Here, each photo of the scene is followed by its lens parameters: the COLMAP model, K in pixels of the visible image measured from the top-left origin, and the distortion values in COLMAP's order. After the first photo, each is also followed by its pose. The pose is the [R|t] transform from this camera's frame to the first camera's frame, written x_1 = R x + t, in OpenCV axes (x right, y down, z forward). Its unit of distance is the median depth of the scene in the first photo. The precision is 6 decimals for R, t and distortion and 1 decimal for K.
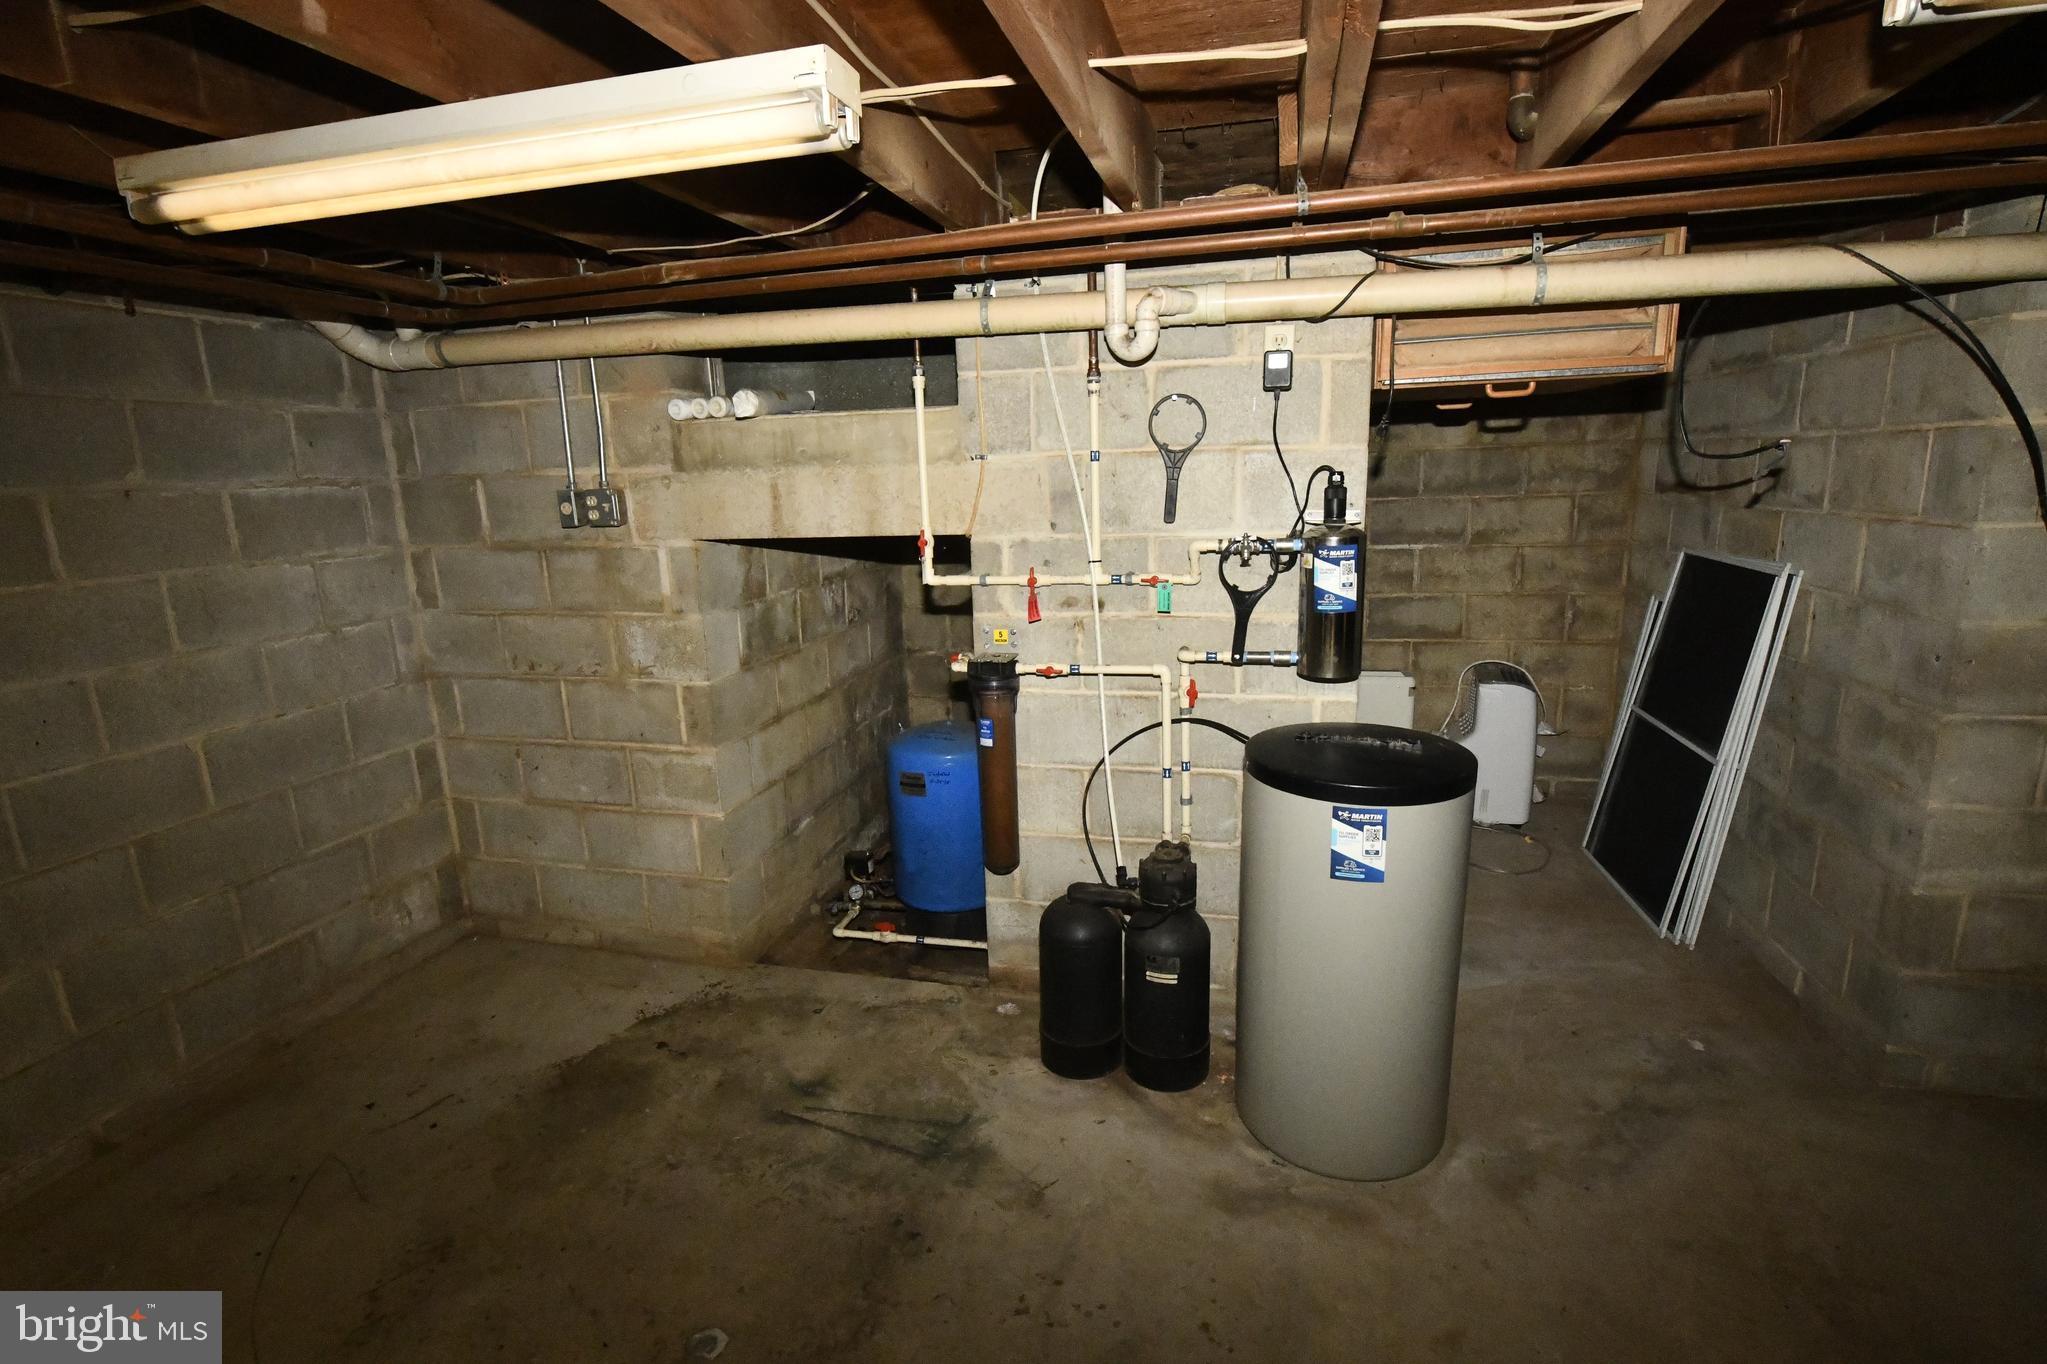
lens RADIAL K [[980.8, 0, 1027.4], [0, 980.8, 683.8], [0, 0, 1]] dist [-0.001974, -0.002003]
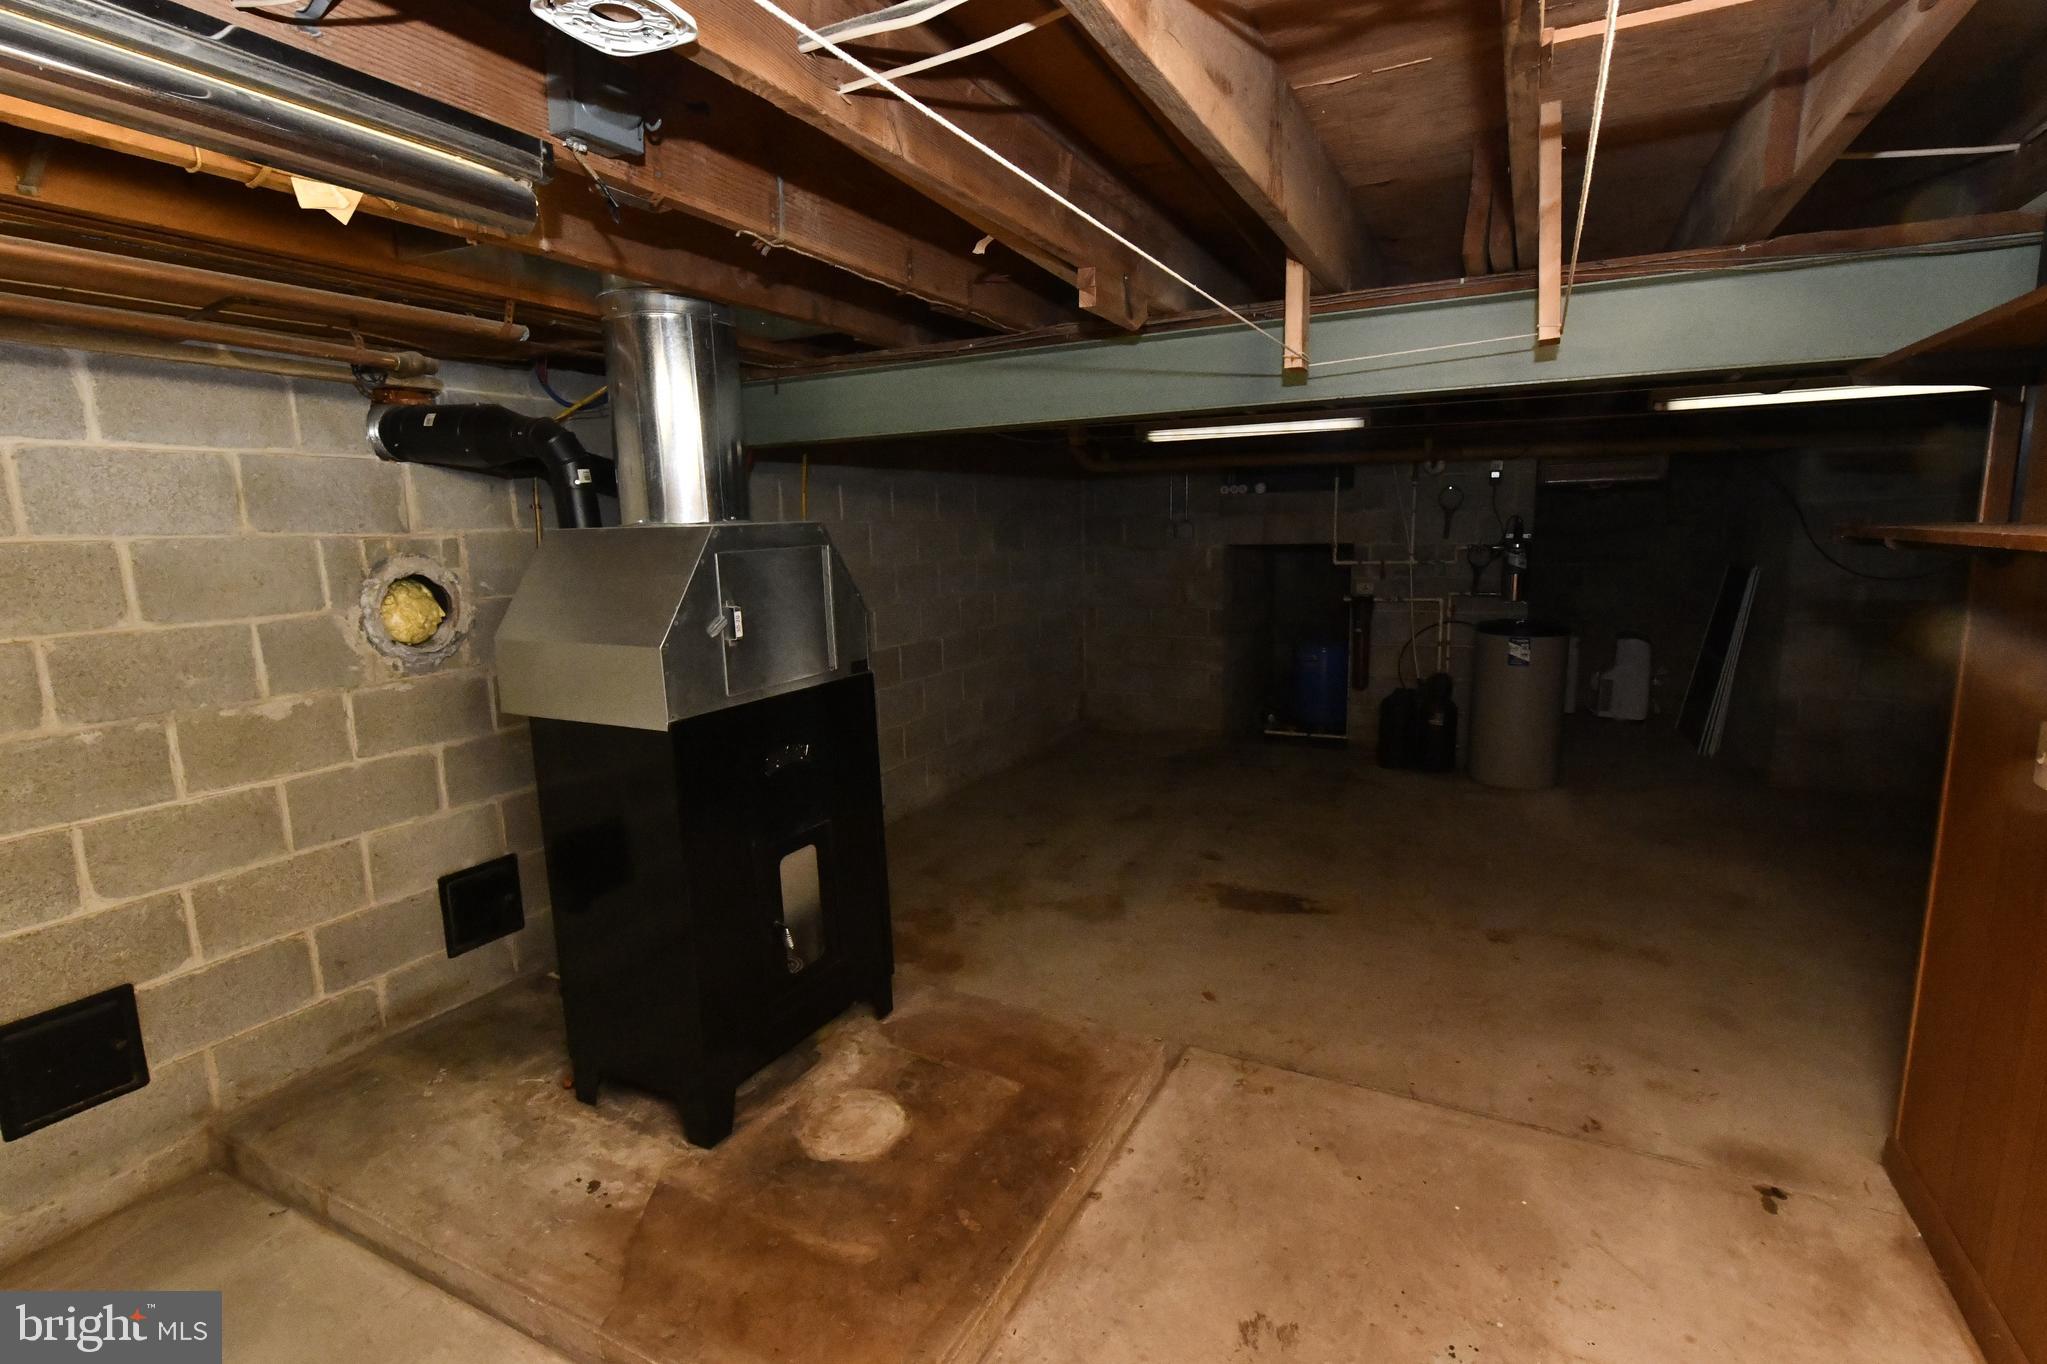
lens RADIAL K [[980.8, 0, 1027.4], [0, 980.8, 683.8], [0, 0, 1]] dist [-0.001974, -0.002003]
pose [[0.976126, 0.044998, -0.212493, -0.318075], [-0.056493, 0.997232, -0.048337, 0.352081], [0.209730, 0.059188, 0.975966, -1.489100]]
